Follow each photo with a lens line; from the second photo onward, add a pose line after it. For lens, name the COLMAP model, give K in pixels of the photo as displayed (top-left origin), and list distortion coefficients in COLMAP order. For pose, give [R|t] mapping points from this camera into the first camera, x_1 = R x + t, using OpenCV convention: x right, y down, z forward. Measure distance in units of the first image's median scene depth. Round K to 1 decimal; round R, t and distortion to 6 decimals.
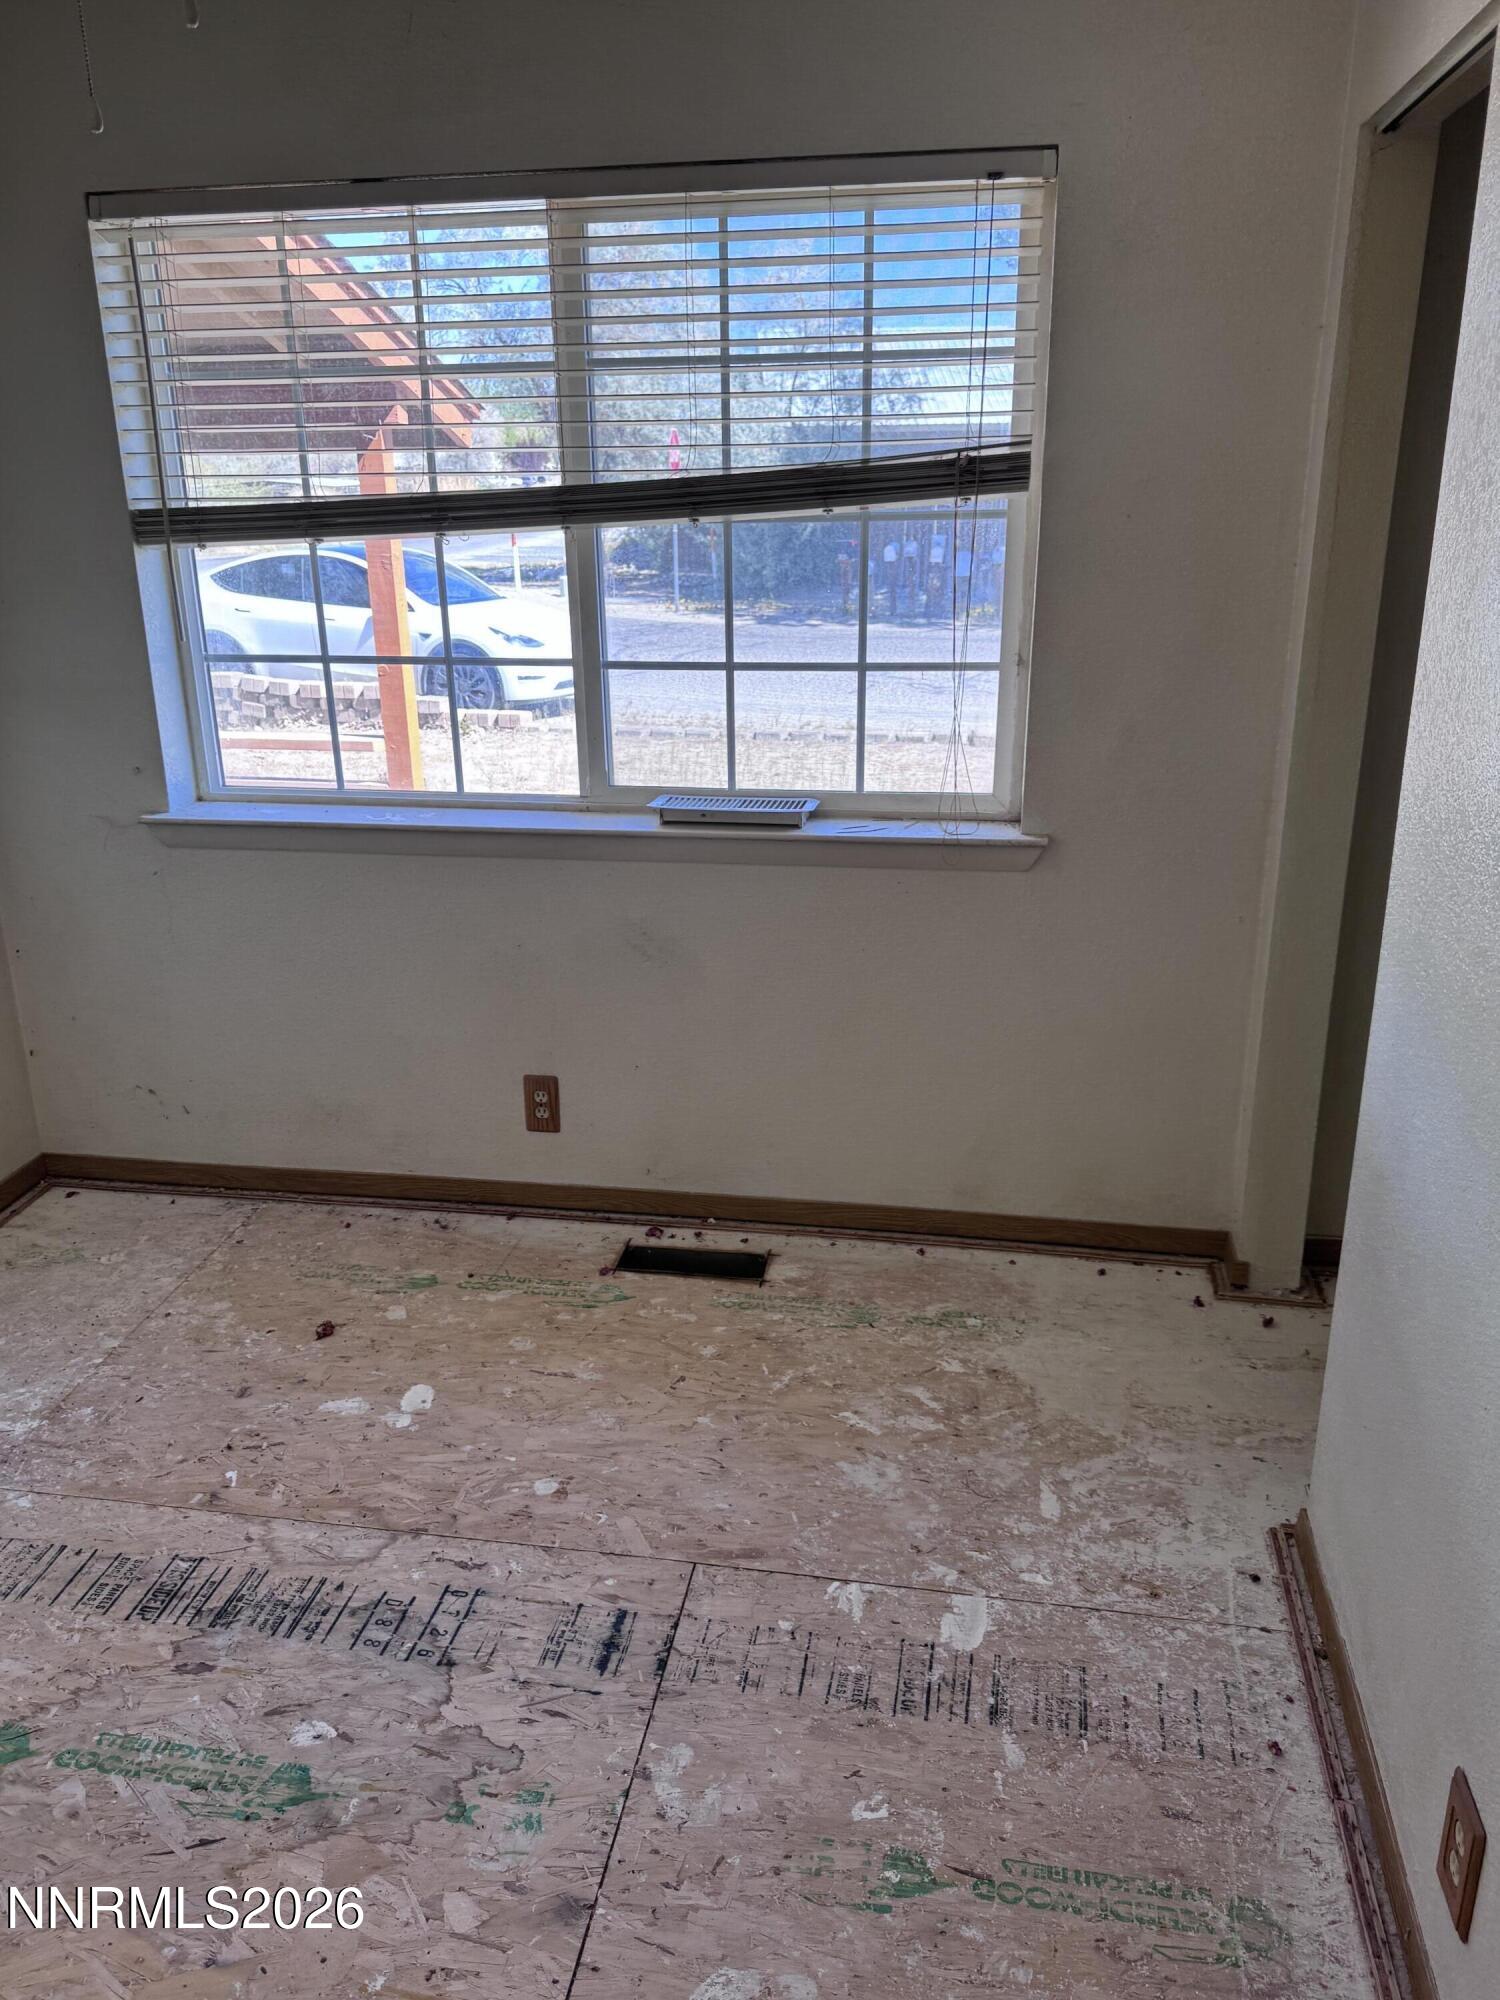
lens RADIAL K [[1494.5, 0, 751.0], [0, 1494.5, 995.8], [0, 0, 1]] dist [0.057787, 0.002582]
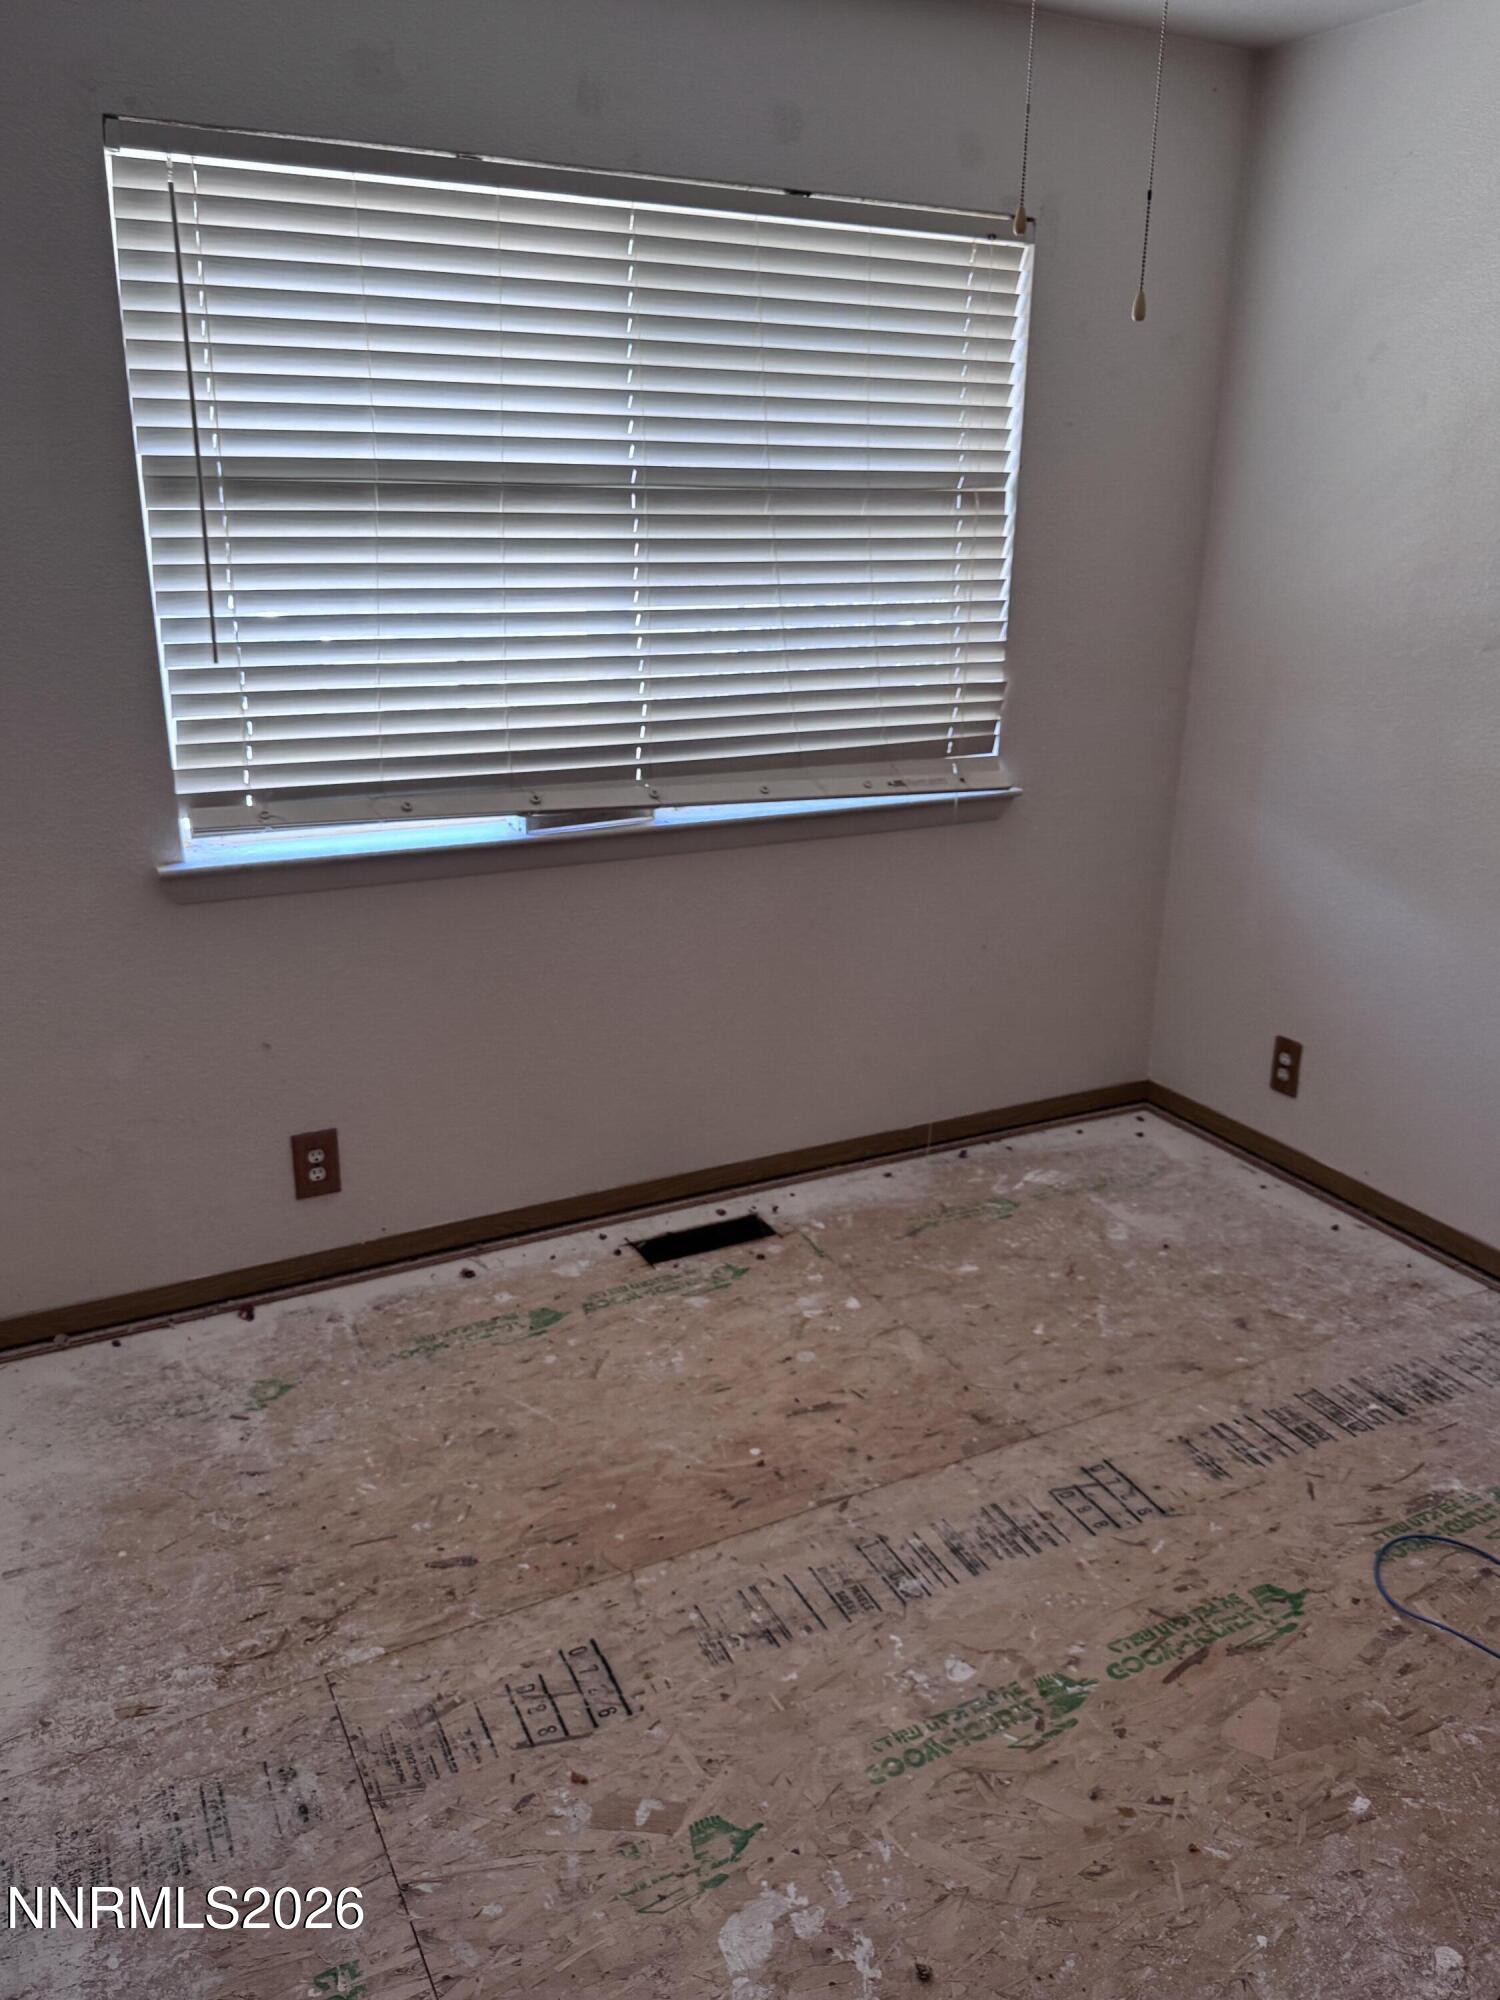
lens RADIAL K [[1494.5, 0, 760.3], [0, 1494.5, 997.0], [0, 0, 1]] dist [0.057787, 0.002582]
pose [[0.781664, -0.169110, 0.600336, -0.603223], [0.179599, 0.982800, 0.043001, -0.024054], [-0.597282, 0.074208, 0.798591, 0.135423]]
